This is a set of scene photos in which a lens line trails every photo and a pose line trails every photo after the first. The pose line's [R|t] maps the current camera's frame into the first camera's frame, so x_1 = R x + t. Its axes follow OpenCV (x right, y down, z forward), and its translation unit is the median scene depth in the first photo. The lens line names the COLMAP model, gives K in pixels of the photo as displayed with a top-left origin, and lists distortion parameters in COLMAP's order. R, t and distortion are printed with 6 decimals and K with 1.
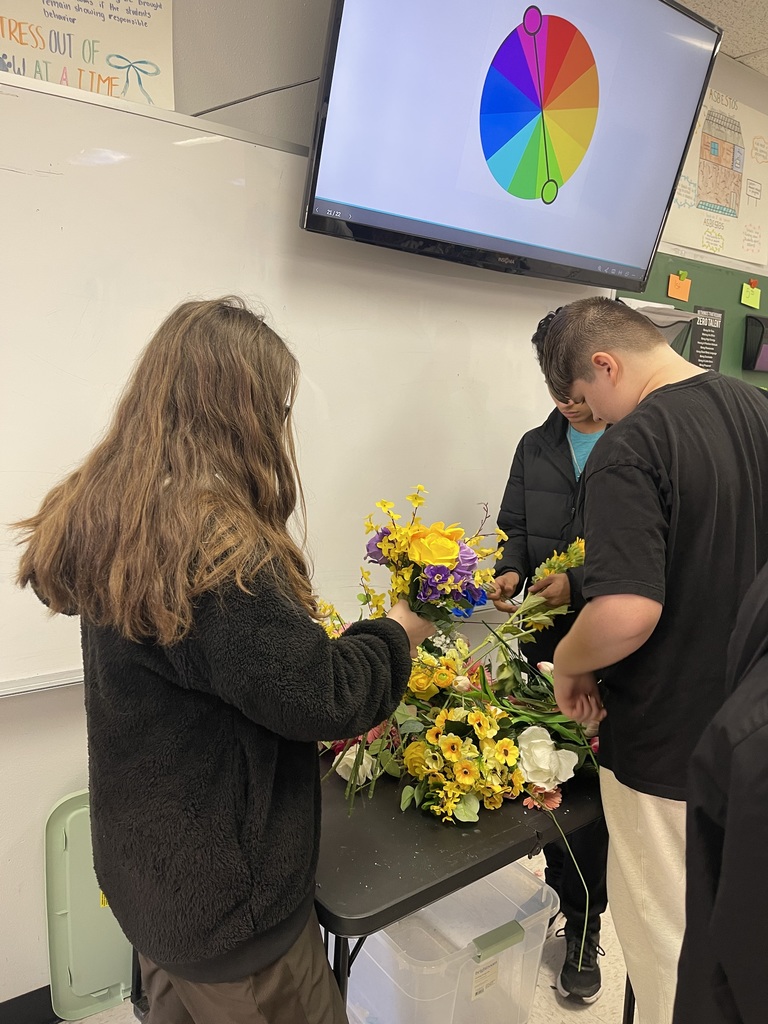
lens RADIAL K [[764.4, 0, 384.0], [0, 764.4, 512.0], [0, 0, 1]] dist [0.062463, -0.007750]
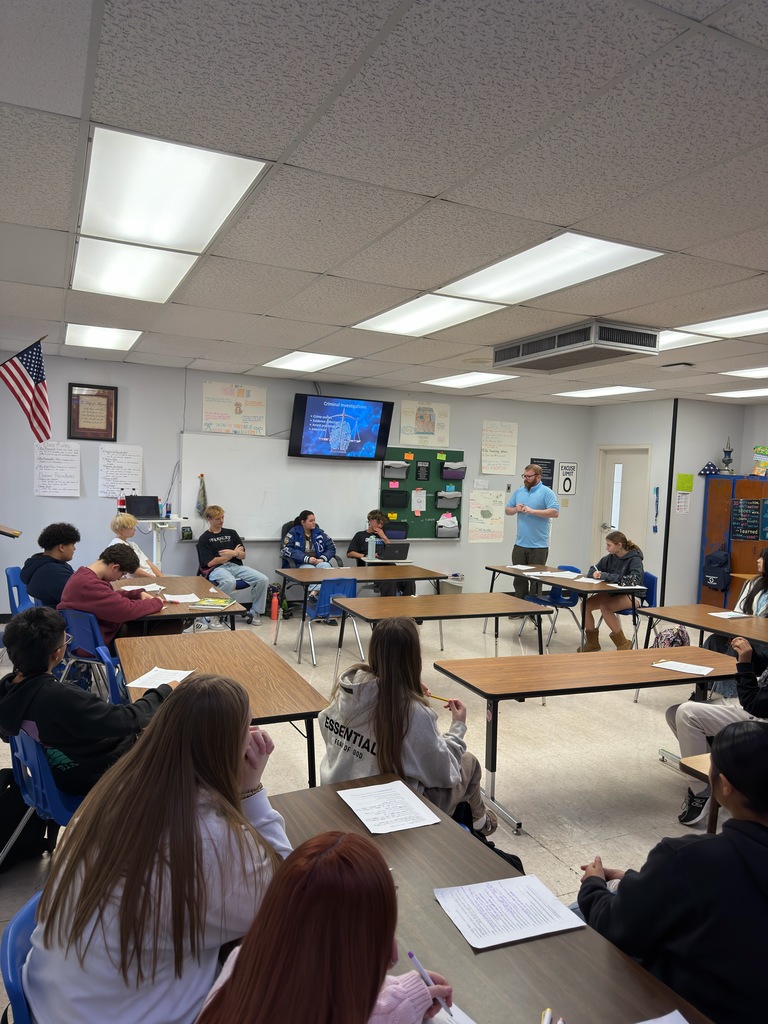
lens RADIAL K [[712.7, 0, 384.0], [0, 712.7, 512.0], [0, 0, 1]] dist [0.063513, -0.002039]
pose [[0.979749, 0.030978, -0.197821, 0.913567], [-0.045429, 0.996586, -0.068934, 0.190471], [0.195010, 0.076525, 0.977811, -2.157971]]
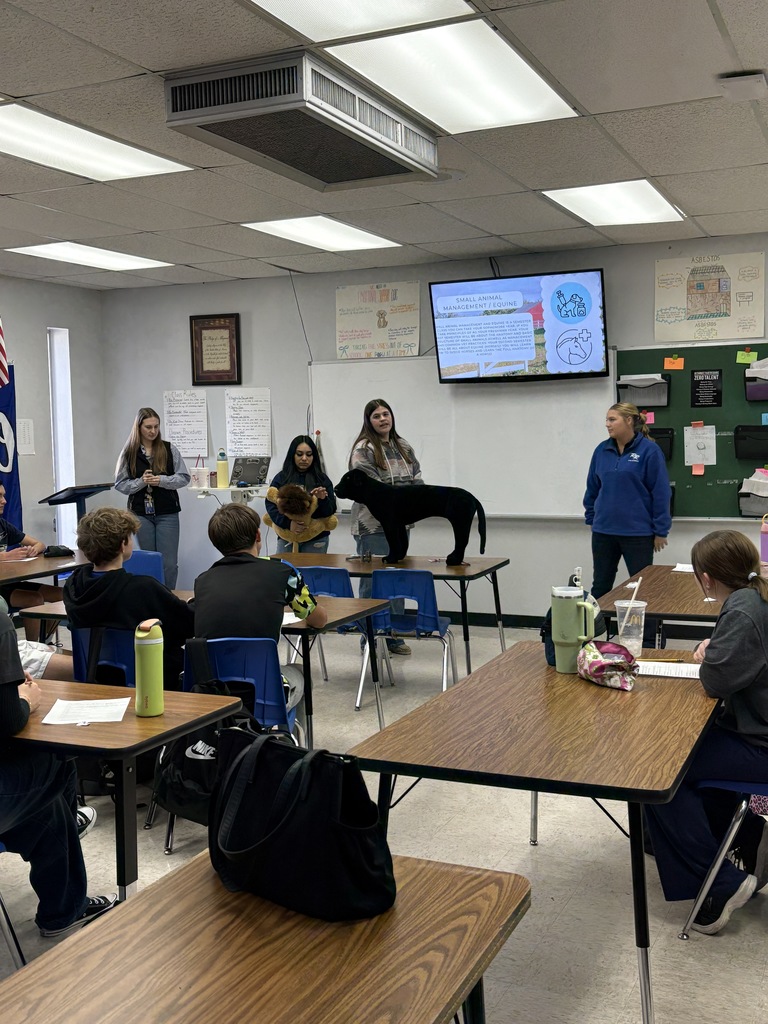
lens RADIAL K [[1072.8, 0, 384.0], [0, 1072.8, 512.0], [0, 0, 1]] dist [0.215385, -0.765818]
pose [[0.497194, 0.035426, -0.866916, 2.324024], [-0.076350, 0.997076, -0.003043, 0.132674], [0.864273, 0.067702, 0.498446, -0.899820]]
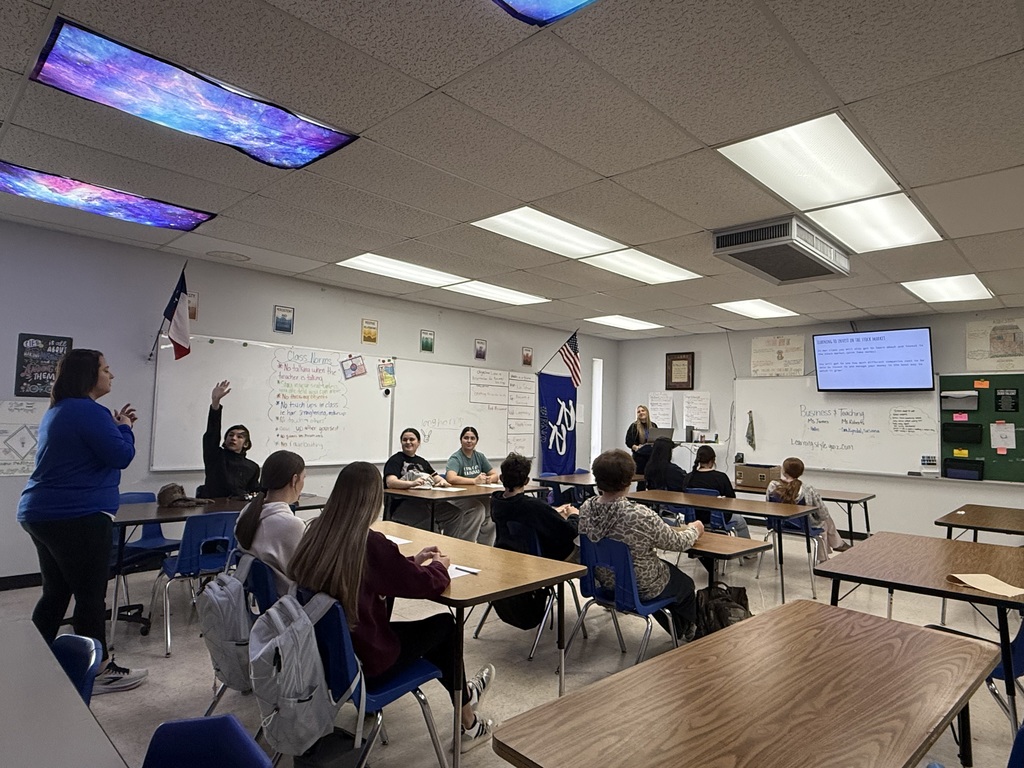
lens RADIAL K [[604.5, 0, 512.0], [0, 604.5, 384.0], [0, 0, 1]] dist [0.002871, -0.000548]
pose [[0.167247, -0.074868, -0.983068, 2.408594], [-0.148771, 0.983779, -0.100232, 0.224241], [0.974626, 0.163015, 0.153396, -1.169040]]
